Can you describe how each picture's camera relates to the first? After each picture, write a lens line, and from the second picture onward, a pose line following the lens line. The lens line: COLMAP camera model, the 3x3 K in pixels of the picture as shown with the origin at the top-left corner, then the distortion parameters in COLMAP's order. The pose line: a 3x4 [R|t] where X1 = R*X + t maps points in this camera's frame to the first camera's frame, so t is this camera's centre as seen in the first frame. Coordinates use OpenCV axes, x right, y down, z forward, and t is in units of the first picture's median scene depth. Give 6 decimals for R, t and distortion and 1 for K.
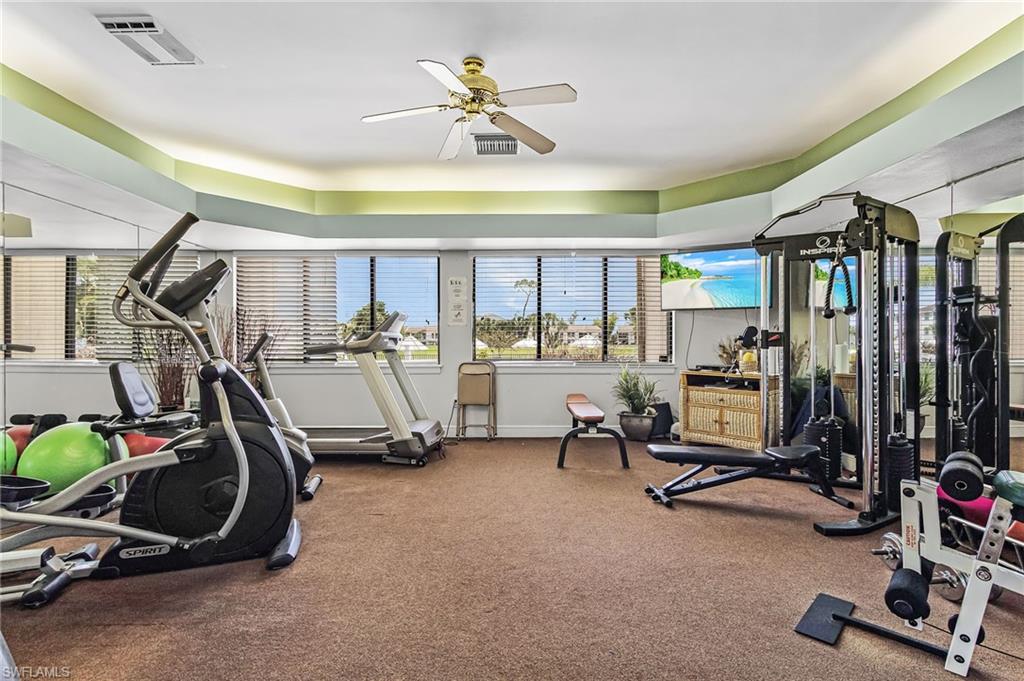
lens RADIAL K [[537.0, 0, 506.7], [0, 537.0, 350.9], [0, 0, 1]] dist [0.025278, -0.000005]
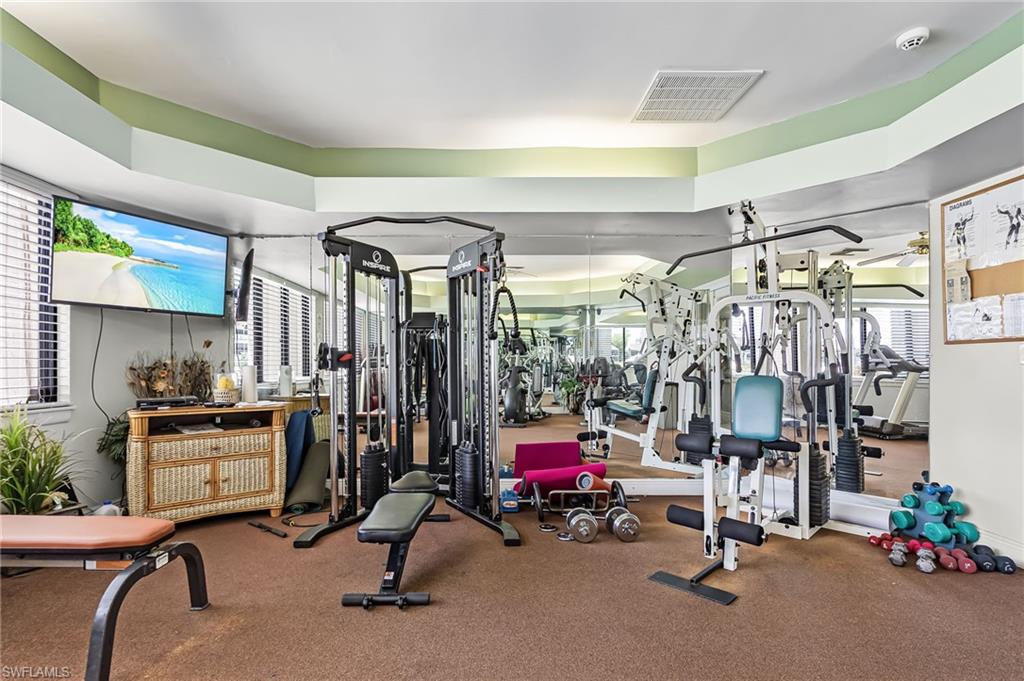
lens RADIAL K [[537.0, 0, 506.7], [0, 537.0, 350.9], [0, 0, 1]] dist [0.025278, -0.000005]
pose [[-0.016313, 0.021832, 0.999629, -0.269349], [0.014523, 0.999661, -0.021596, -0.010209], [-0.999761, 0.014165, -0.016625, 0.604043]]
